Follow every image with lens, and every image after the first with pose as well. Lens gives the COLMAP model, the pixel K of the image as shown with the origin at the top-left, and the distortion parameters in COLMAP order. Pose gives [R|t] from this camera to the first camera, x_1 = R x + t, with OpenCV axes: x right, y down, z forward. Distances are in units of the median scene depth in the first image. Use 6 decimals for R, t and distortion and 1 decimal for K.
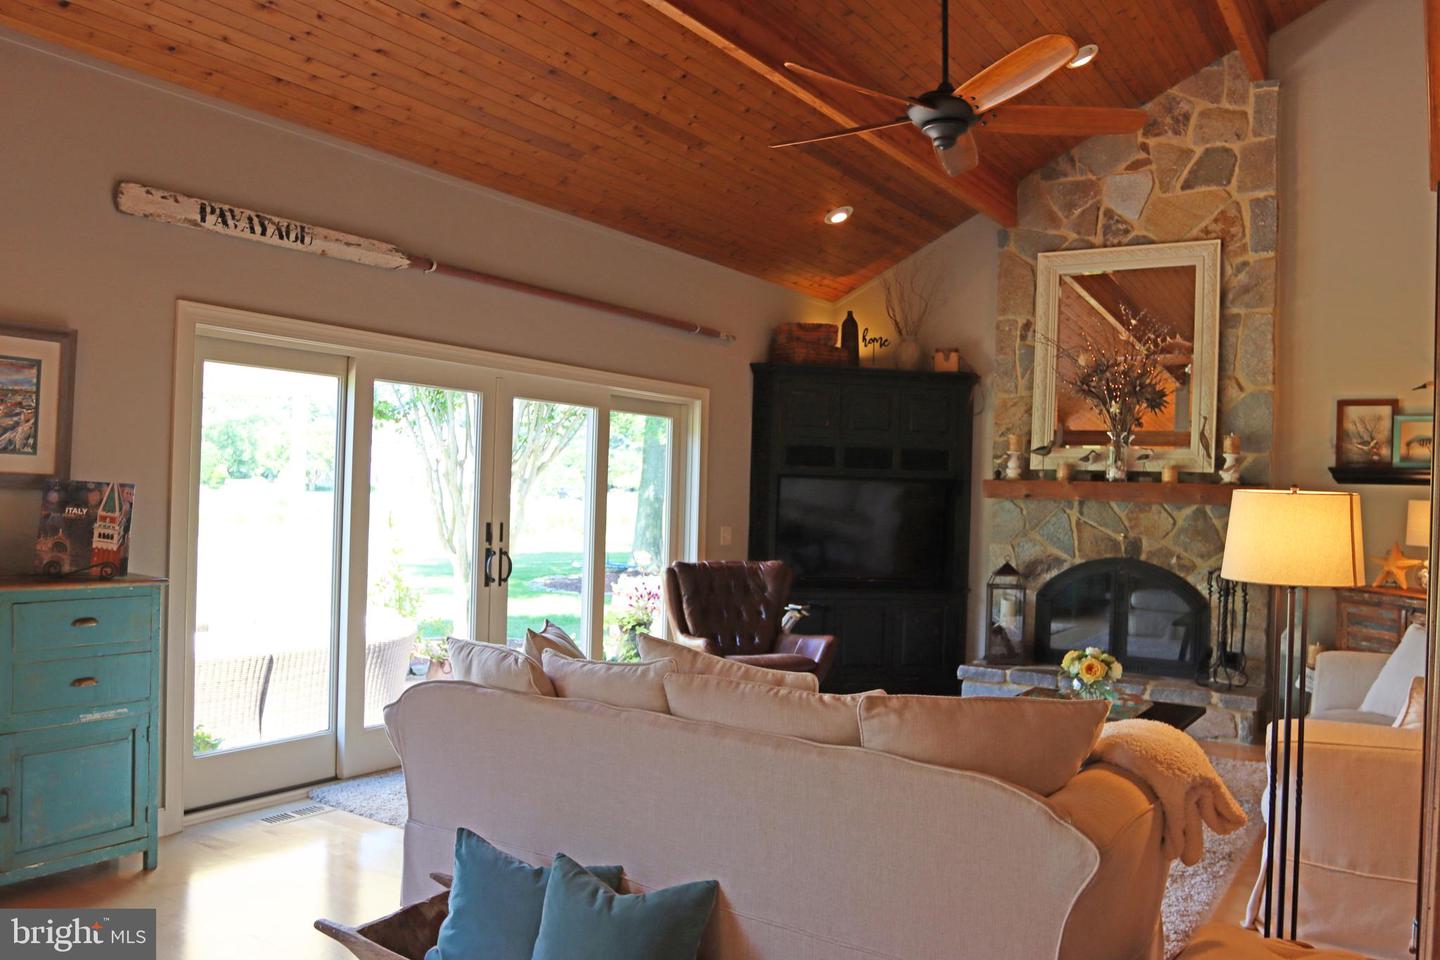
lens RADIAL K [[1132.4, 0, 720.0], [0, 1132.4, 480.0], [0, 0, 1]] dist [-0.092991, 0.059132]
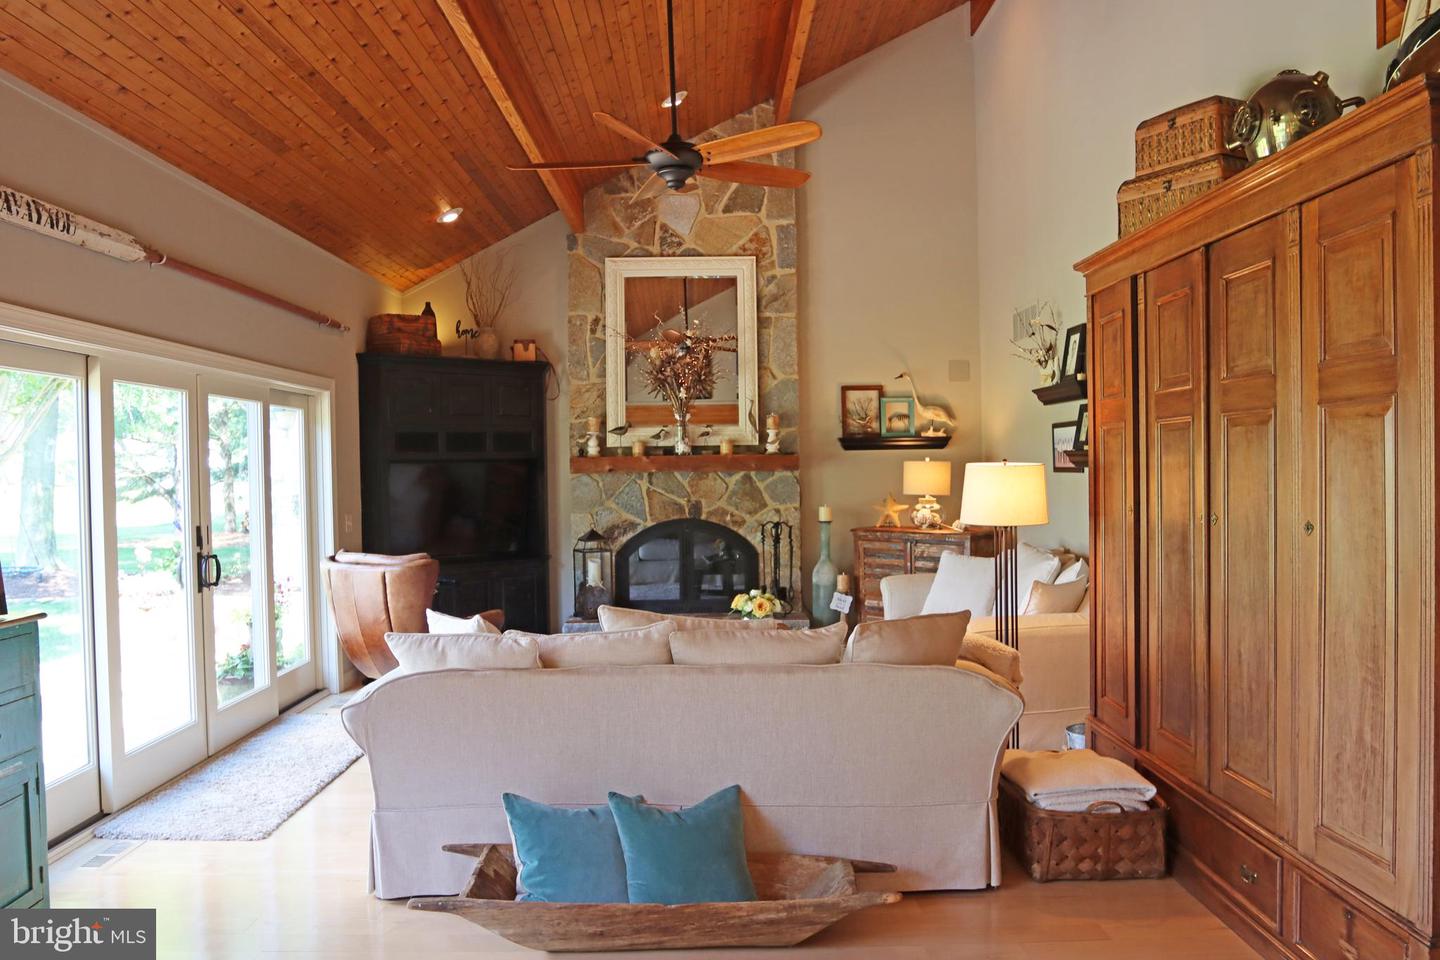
lens RADIAL K [[1132.4, 0, 720.0], [0, 1132.4, 480.0], [0, 0, 1]] dist [-0.092991, 0.059132]
pose [[0.831628, -0.051307, 0.552957, -0.284666], [0.035556, 0.998599, 0.039182, -0.018129], [-0.554193, -0.012924, 0.832288, -0.026727]]
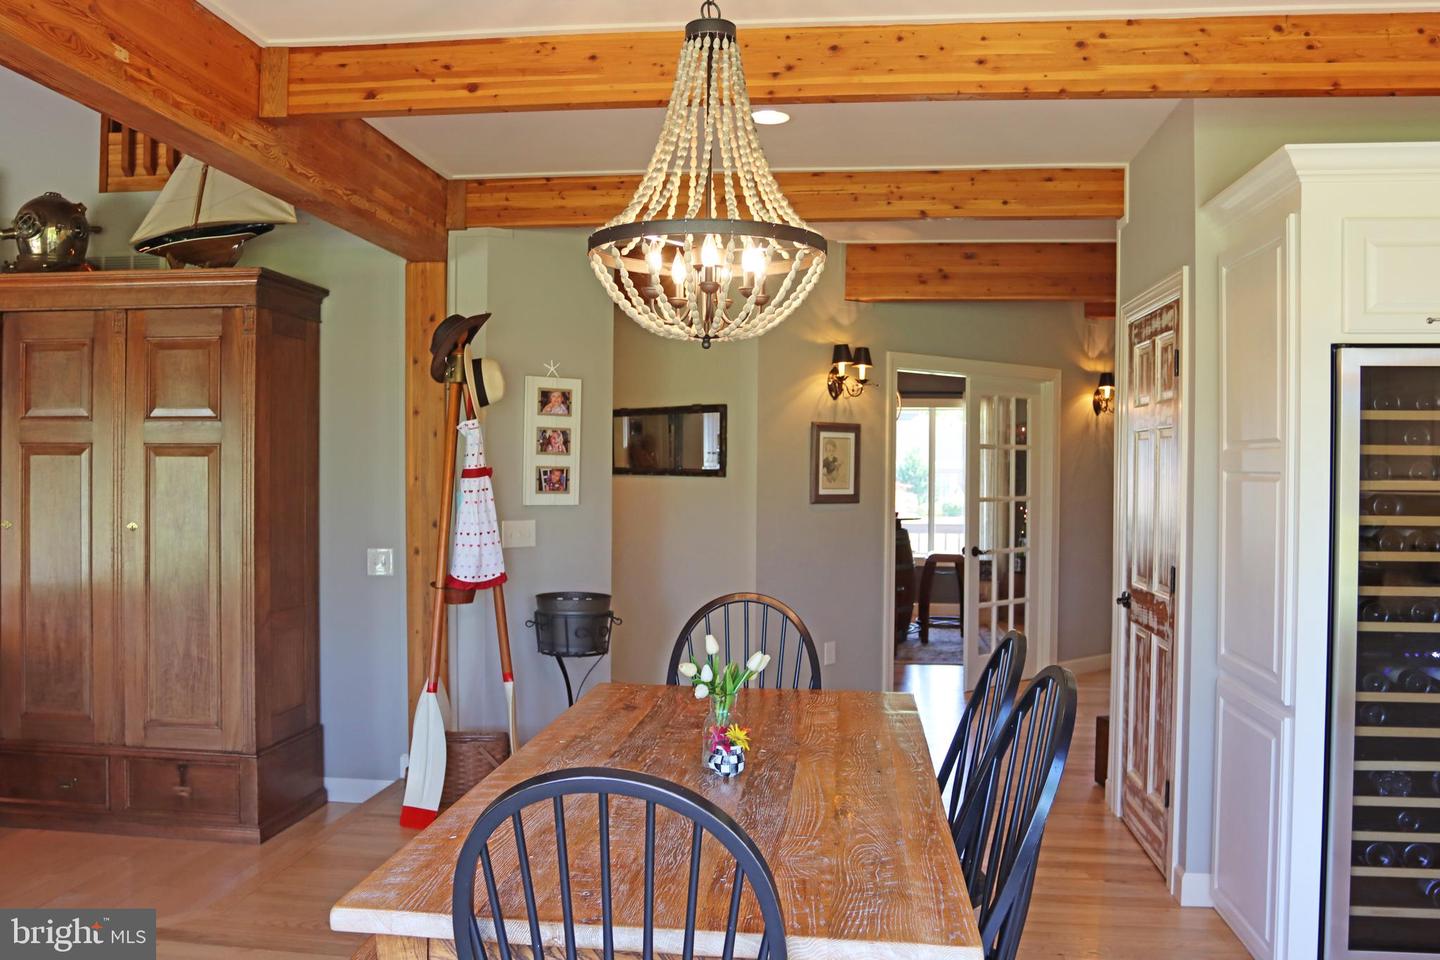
lens RADIAL K [[1132.4, 0, 720.0], [0, 1132.4, 480.0], [0, 0, 1]] dist [-0.092991, 0.059132]
pose [[-0.443188, -0.043802, 0.895358, -0.577632], [-0.030231, 0.998968, 0.033907, -0.033399], [-0.895919, -0.012040, -0.444055, 0.178766]]
